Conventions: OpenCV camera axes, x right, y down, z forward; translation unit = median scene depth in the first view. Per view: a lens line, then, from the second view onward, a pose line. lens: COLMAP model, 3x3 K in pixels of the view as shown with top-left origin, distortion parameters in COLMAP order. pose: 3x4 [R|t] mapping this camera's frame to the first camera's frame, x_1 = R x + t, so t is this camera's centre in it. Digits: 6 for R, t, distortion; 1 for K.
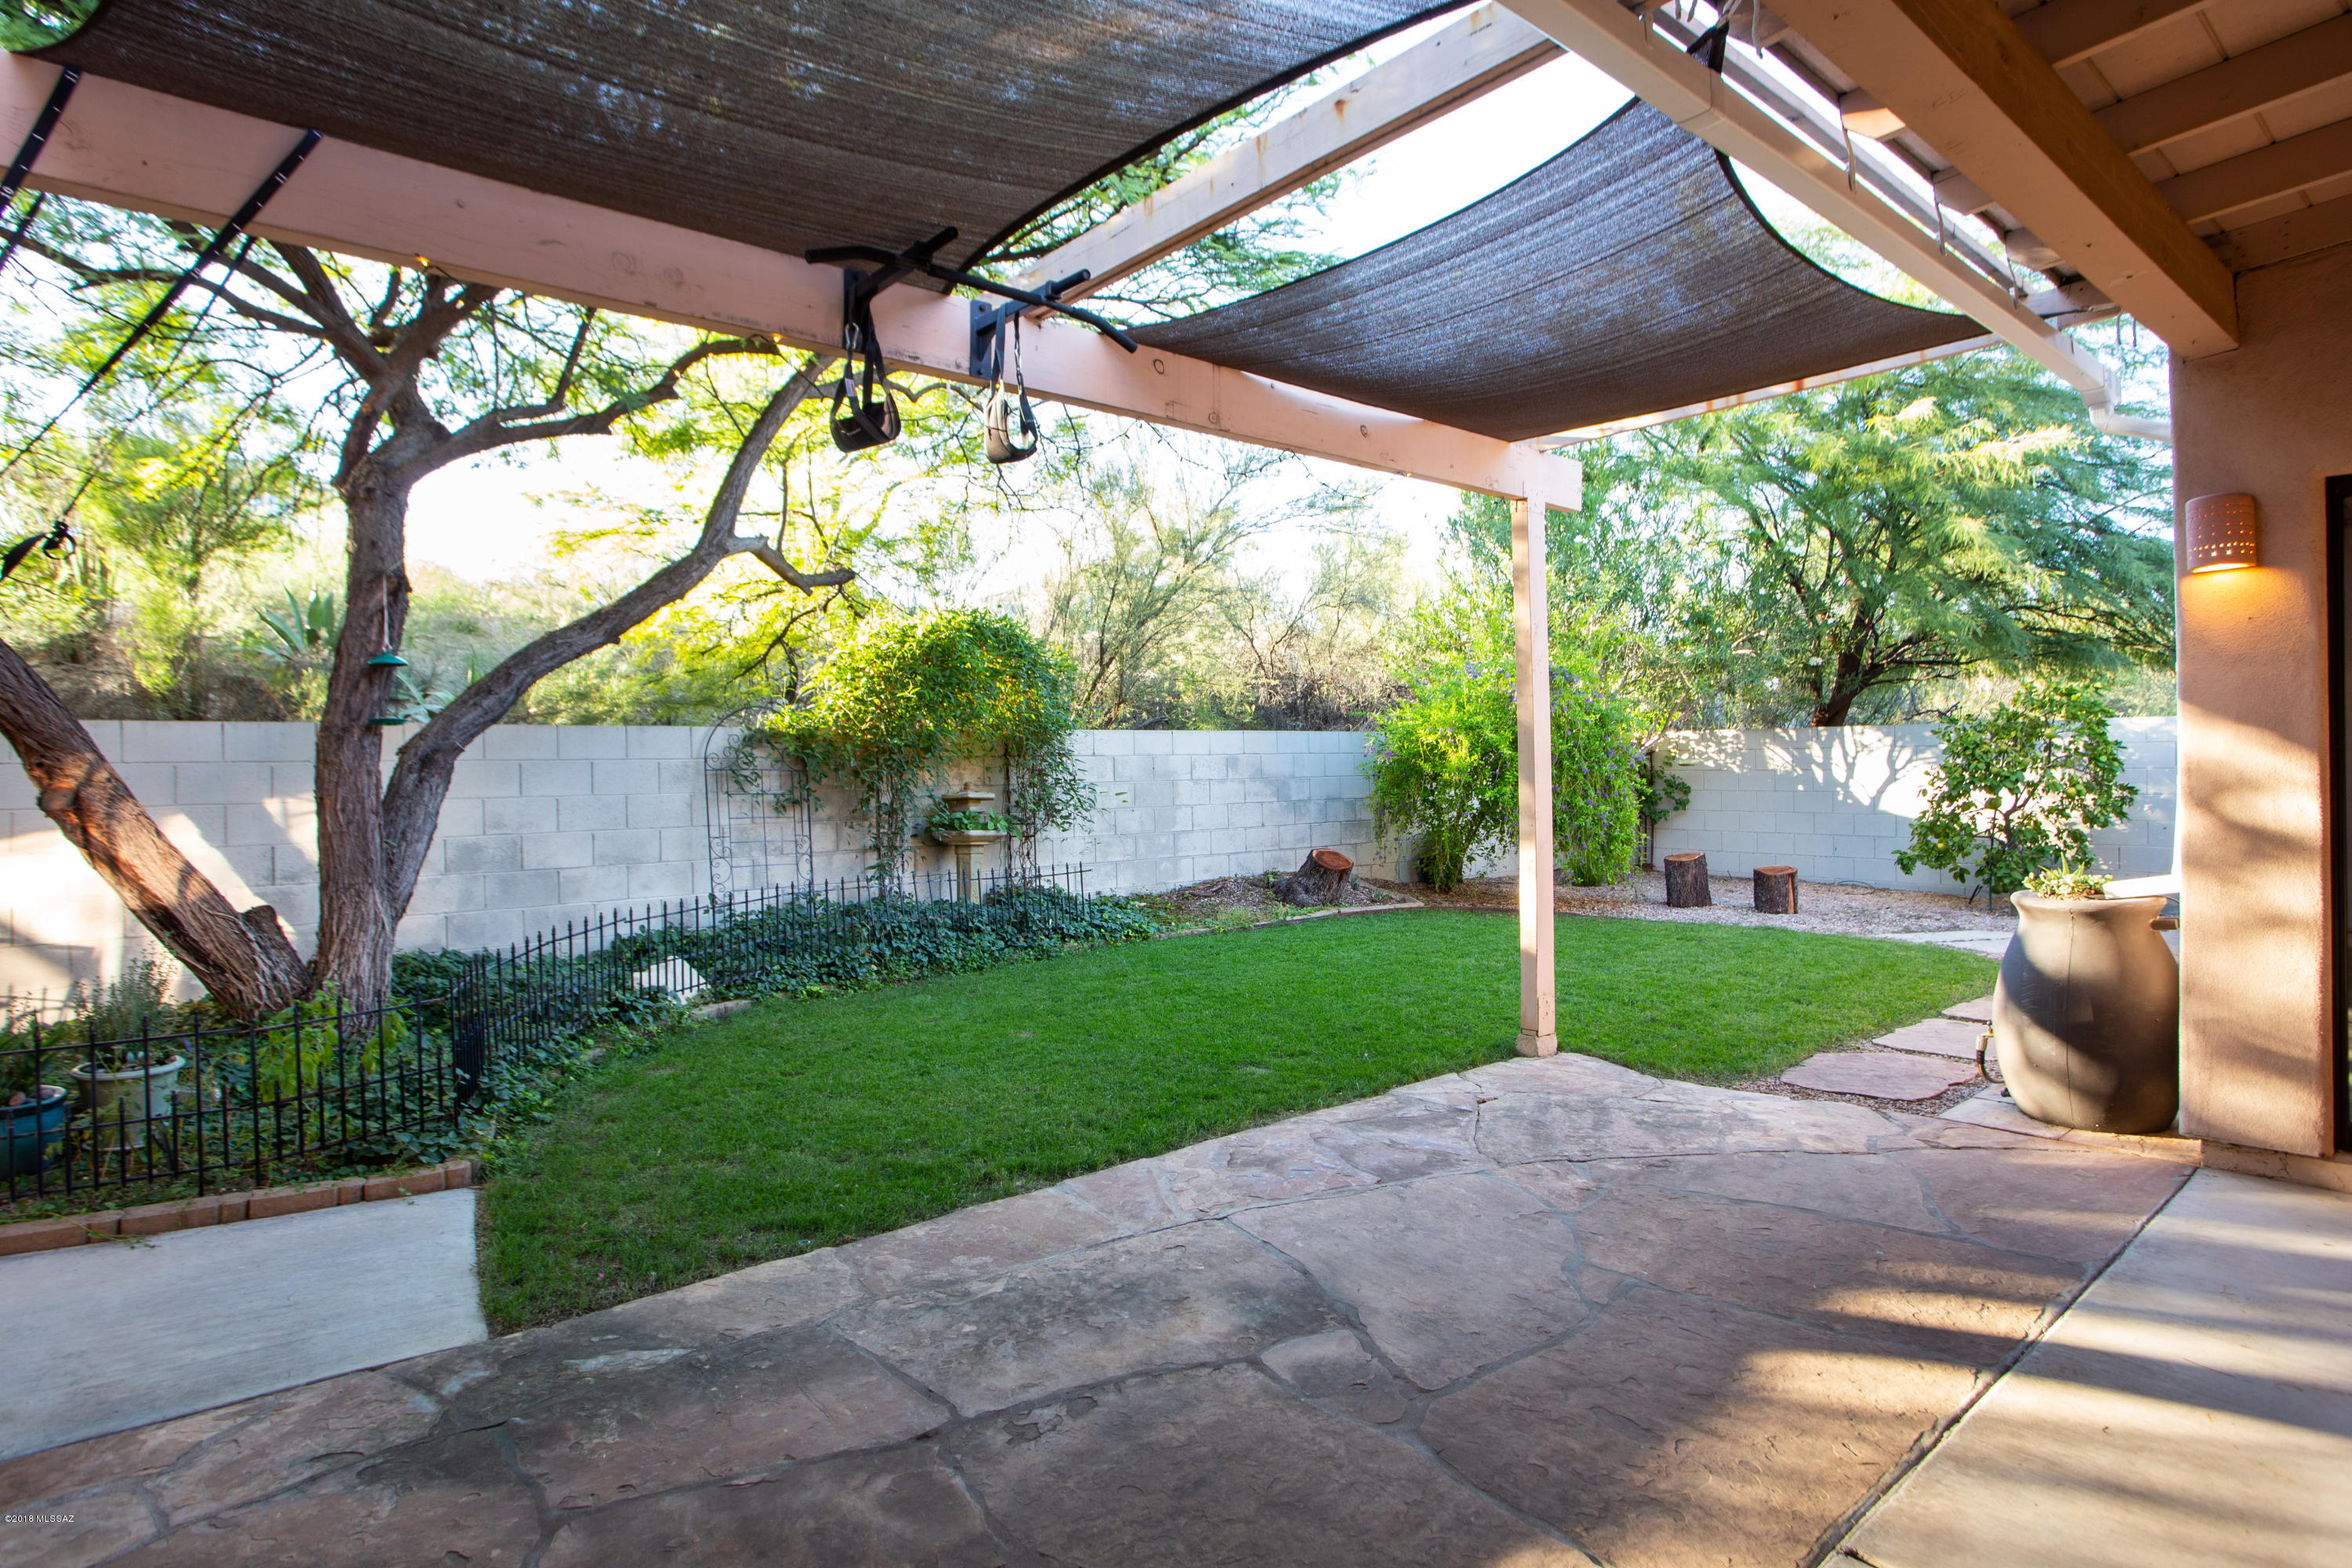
lens RADIAL K [[1225.2, 0, 1189.7], [0, 1225.2, 766.2], [0, 0, 1]] dist [-0.083514, 0.042068]
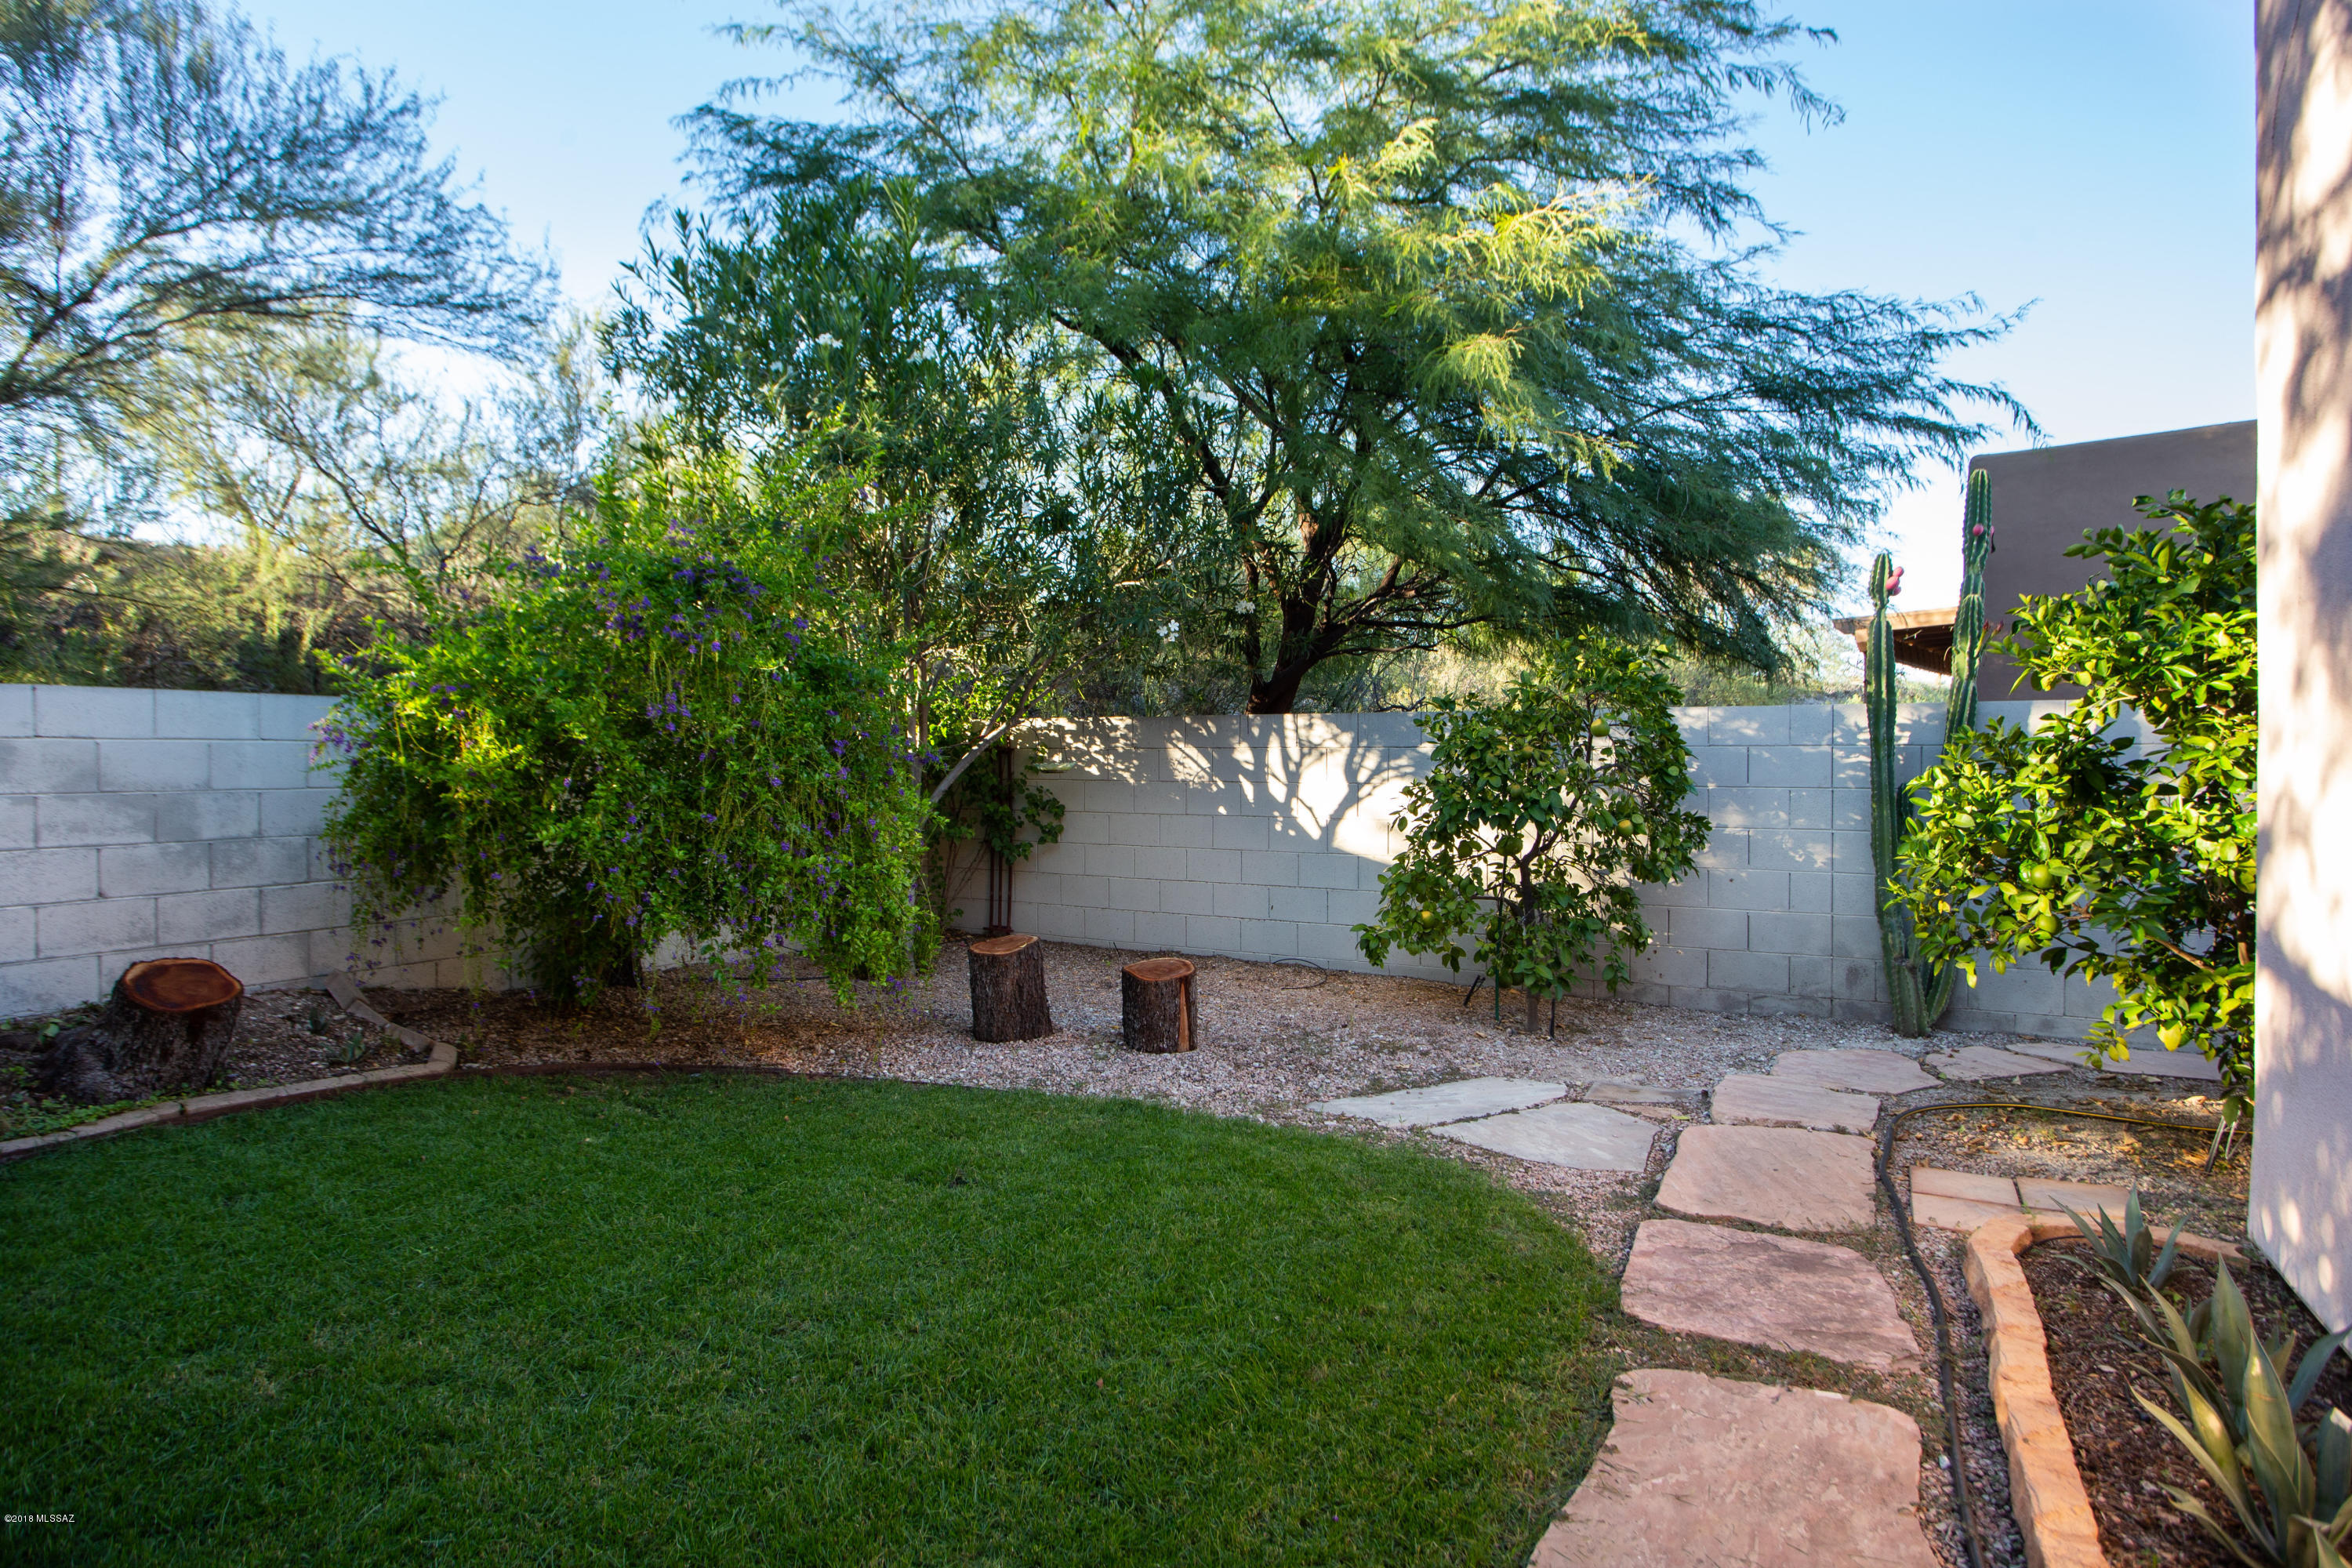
lens RADIAL K [[1514.3, 0, 1213.9], [0, 1514.3, 715.6], [0, 0, 1]] dist [-0.005180, 0.004209]
pose [[0.903877, 0.028778, 0.426824, 0.202974], [-0.014138, 0.999199, -0.037430, -0.002424], [-0.427560, 0.027798, 0.903560, 0.349675]]
